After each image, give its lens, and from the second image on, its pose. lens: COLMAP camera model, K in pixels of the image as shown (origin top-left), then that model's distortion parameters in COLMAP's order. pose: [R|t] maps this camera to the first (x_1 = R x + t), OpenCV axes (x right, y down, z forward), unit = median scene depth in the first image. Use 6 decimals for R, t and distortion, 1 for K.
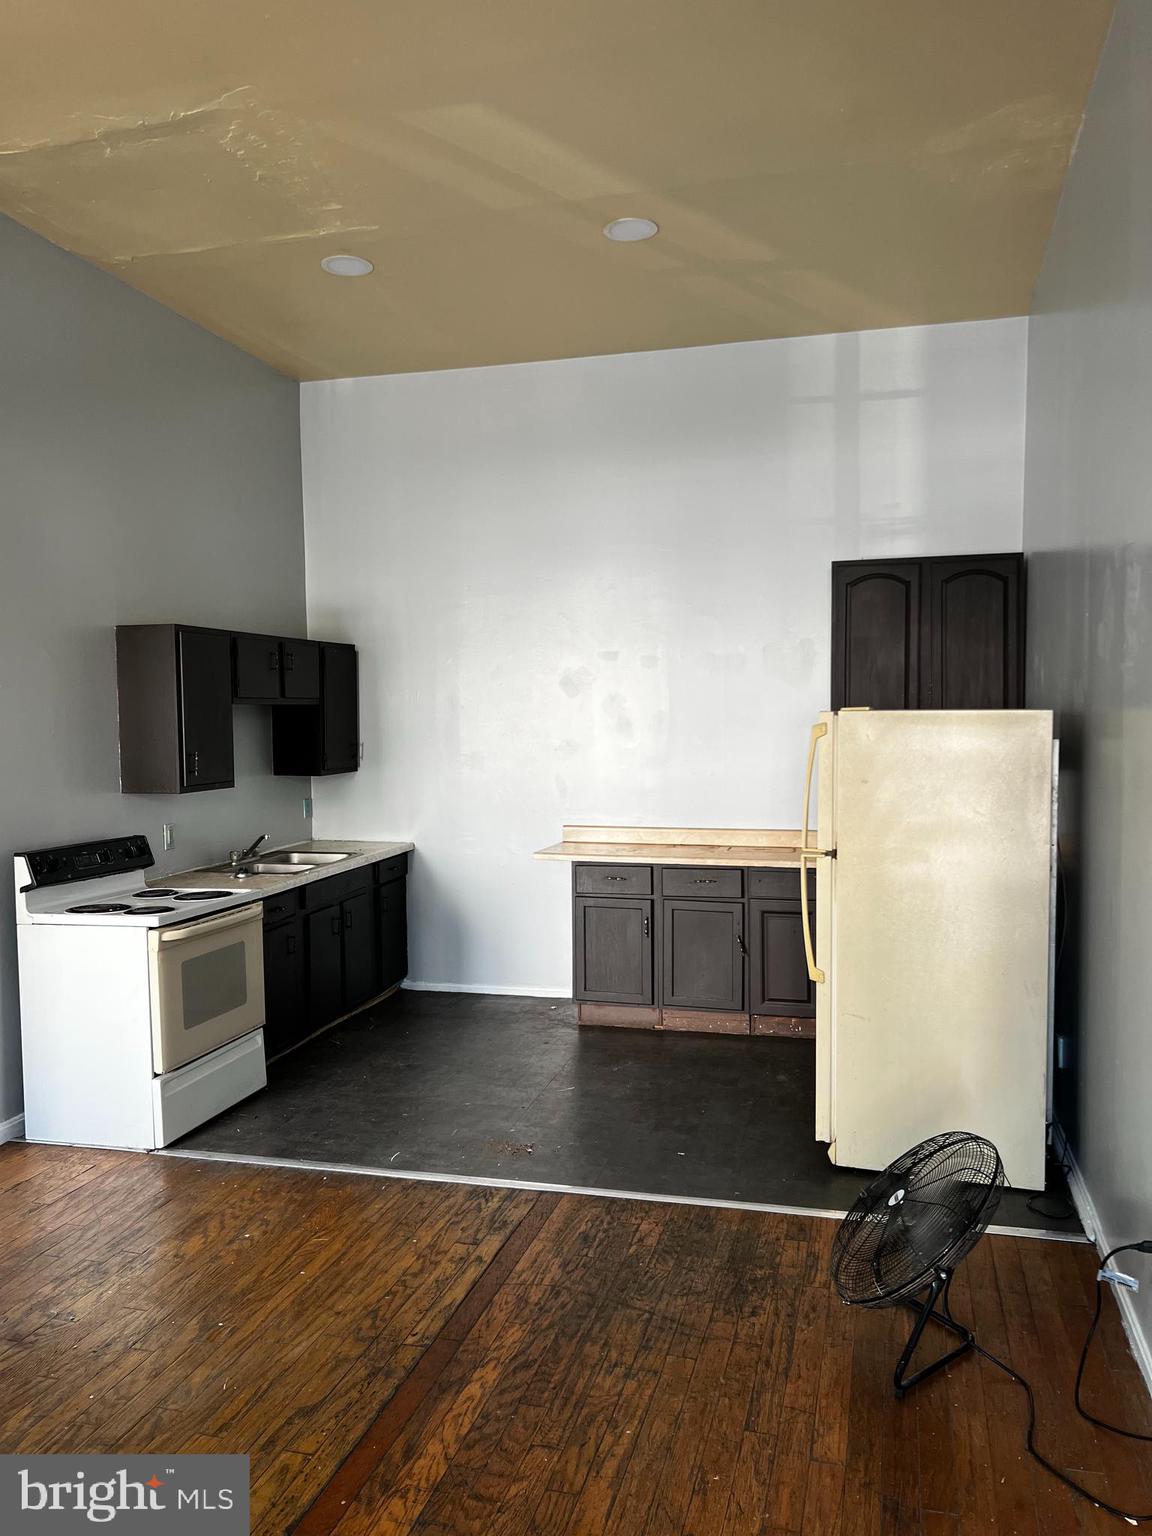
lens RADIAL K [[1161.1, 0, 573.2], [0, 1161.1, 776.5], [0, 0, 1]] dist [0.009467, -0.007507]
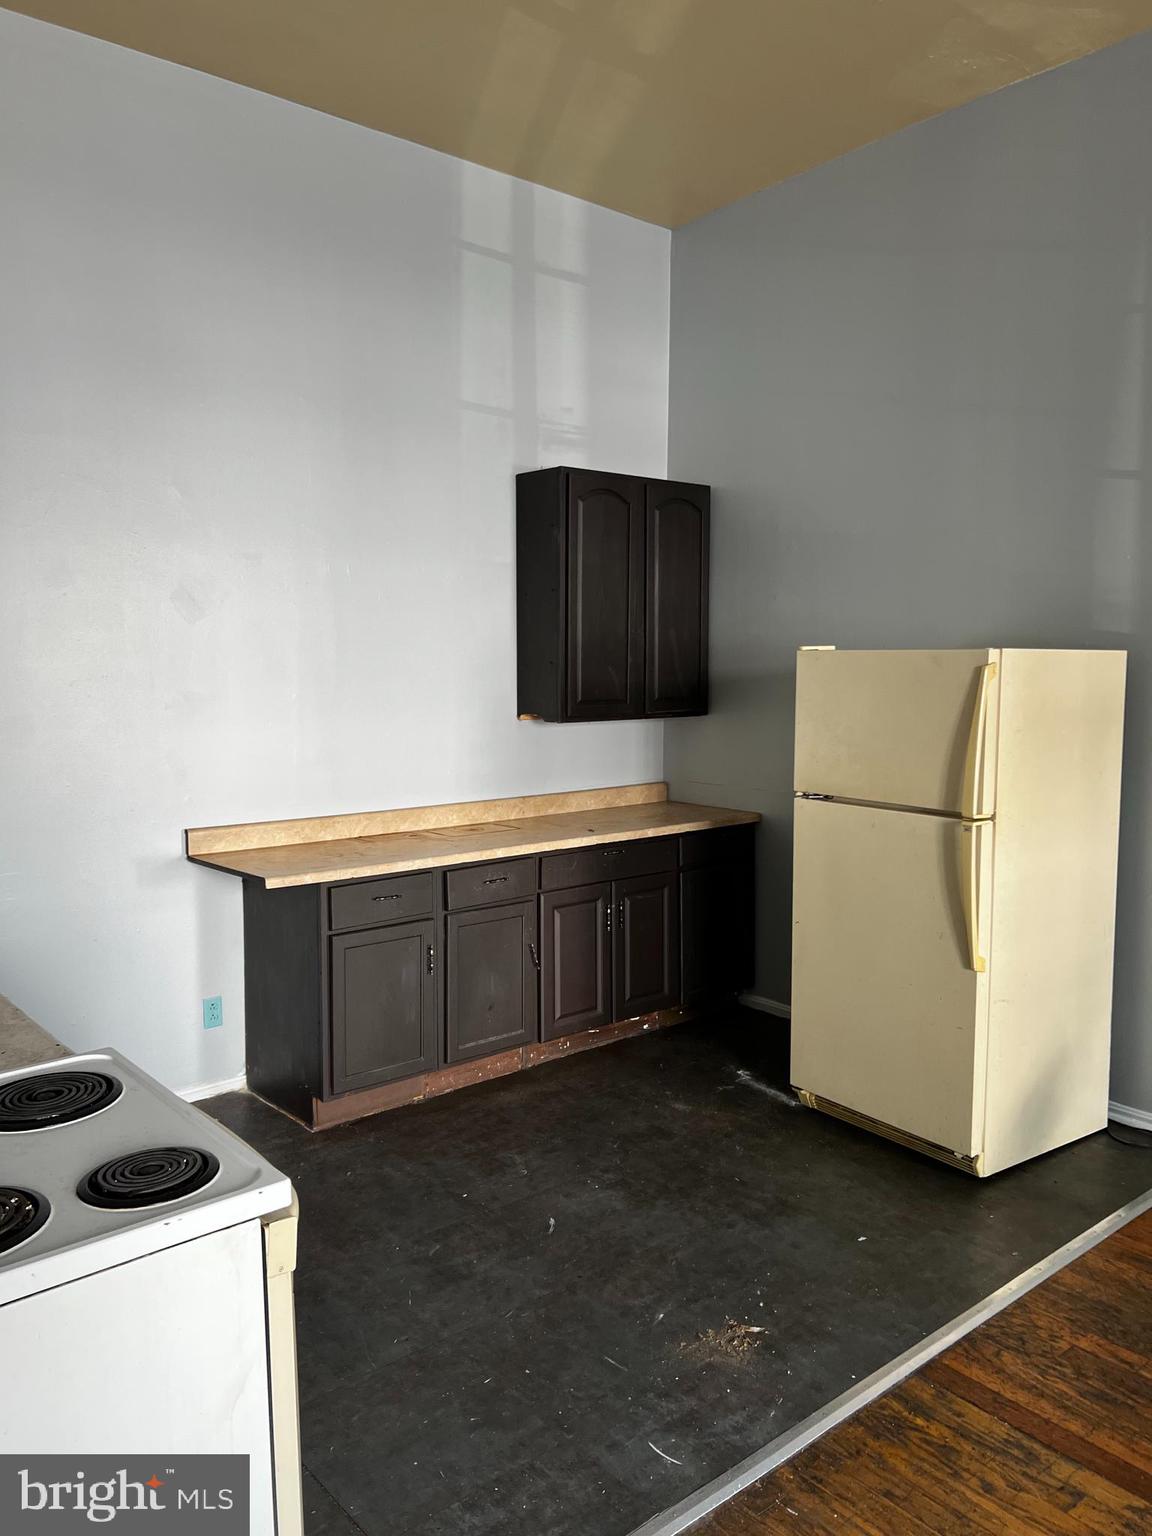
lens RADIAL K [[1161.1, 0, 573.7], [0, 1161.1, 757.7], [0, 0, 1]] dist [0.009467, -0.007507]
pose [[0.569882, -0.063052, 0.819304, -0.463867], [0.036134, 0.998010, 0.051672, -0.024406], [-0.820932, 0.000158, 0.571026, 0.549811]]
